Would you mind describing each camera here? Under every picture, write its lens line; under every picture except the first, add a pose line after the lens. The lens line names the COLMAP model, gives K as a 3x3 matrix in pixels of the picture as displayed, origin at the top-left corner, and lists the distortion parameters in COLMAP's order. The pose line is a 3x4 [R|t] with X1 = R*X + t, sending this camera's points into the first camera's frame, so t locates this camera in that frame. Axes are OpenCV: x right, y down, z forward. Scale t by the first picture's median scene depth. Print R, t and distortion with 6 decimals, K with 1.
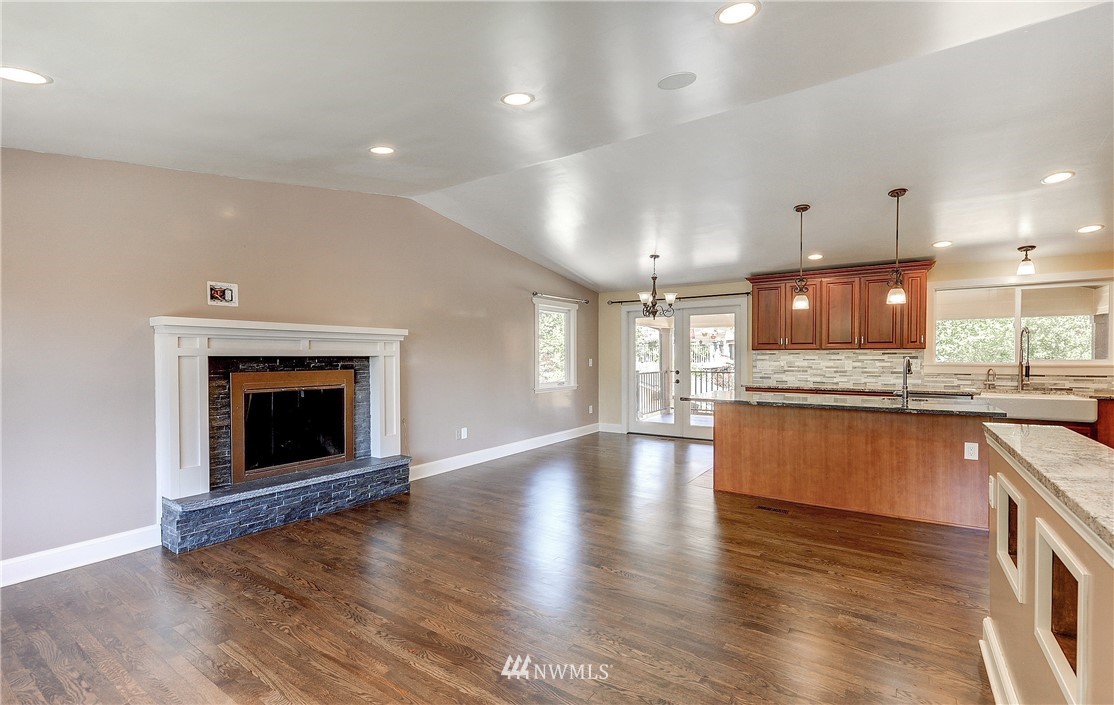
lens RADIAL K [[492.6, 0, 569.4], [0, 492.6, 365.2], [0, 0, 1]] dist [0.001067, -0.001215]
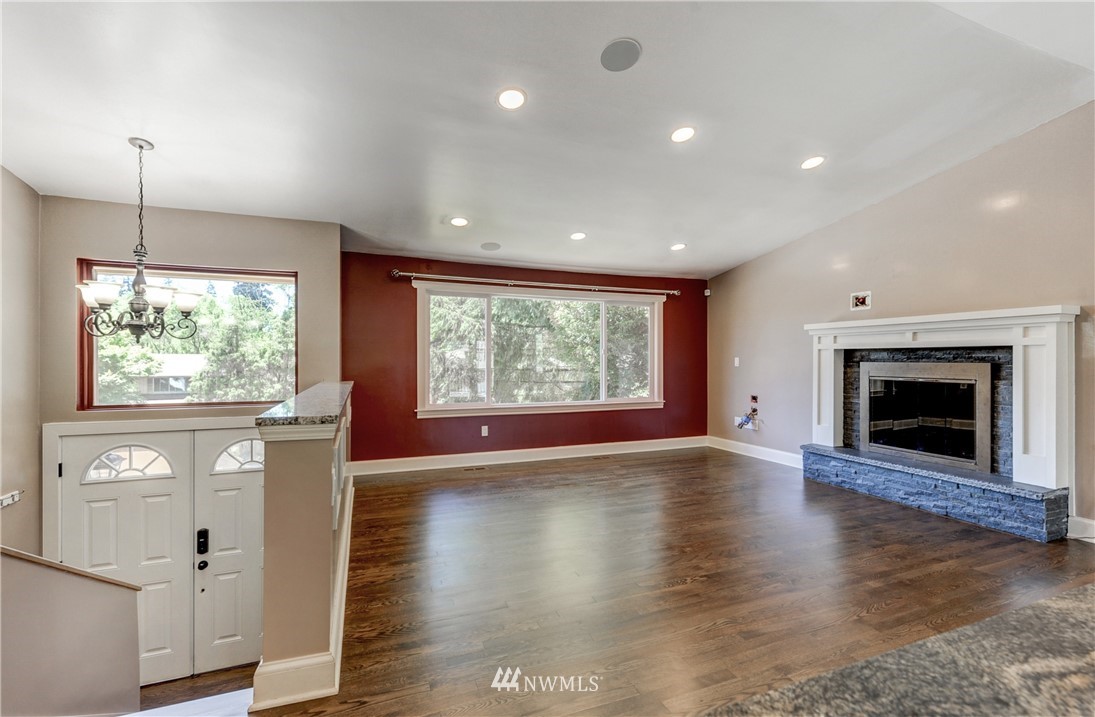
lens RADIAL K [[463.2, 0, 547.5], [0, 463.2, 358.5], [0, 0, 1]] dist [0.000939, 0.000054]
pose [[-0.578985, -0.000244, -0.815338, 0.662399], [-0.015148, 0.999831, 0.010458, 0.005483], [0.815198, 0.018406, -0.578890, 0.903156]]
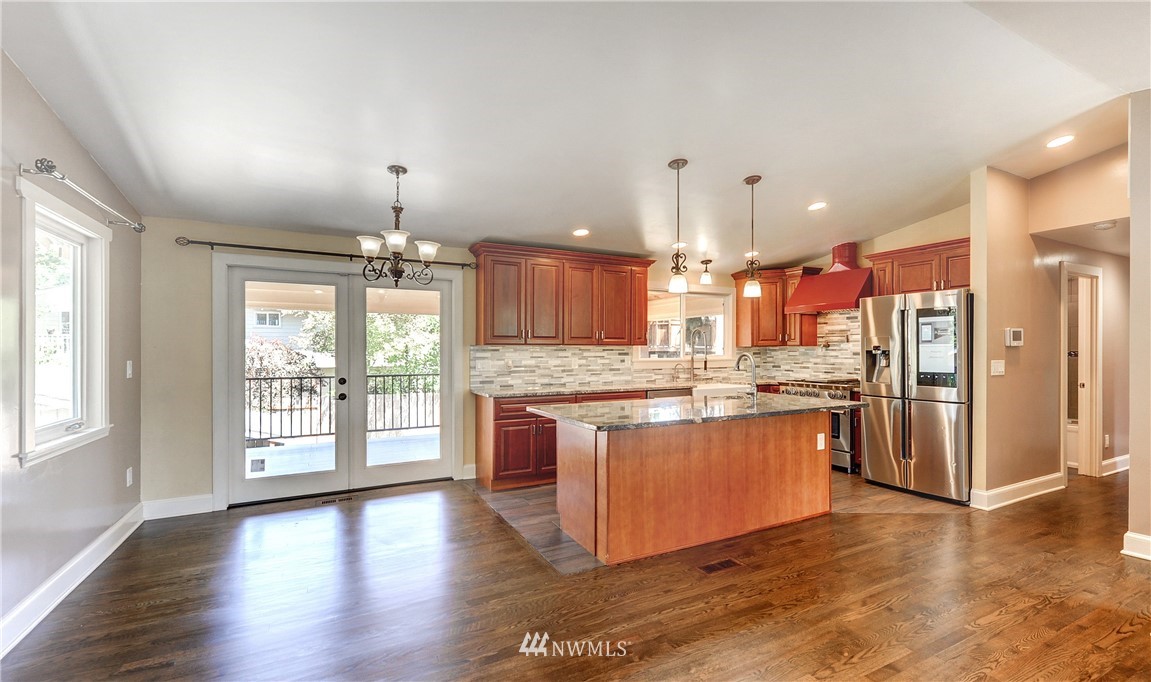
lens RADIAL K [[501.4, 0, 602.3], [0, 501.4, 351.1], [0, 0, 1]] dist [0.004995, 0.000147]
pose [[0.455416, 0.000756, 0.890279, -0.308293], [0.019504, 0.999751, -0.010826, -0.015585], [-0.890065, 0.022294, 0.455288, 0.785879]]
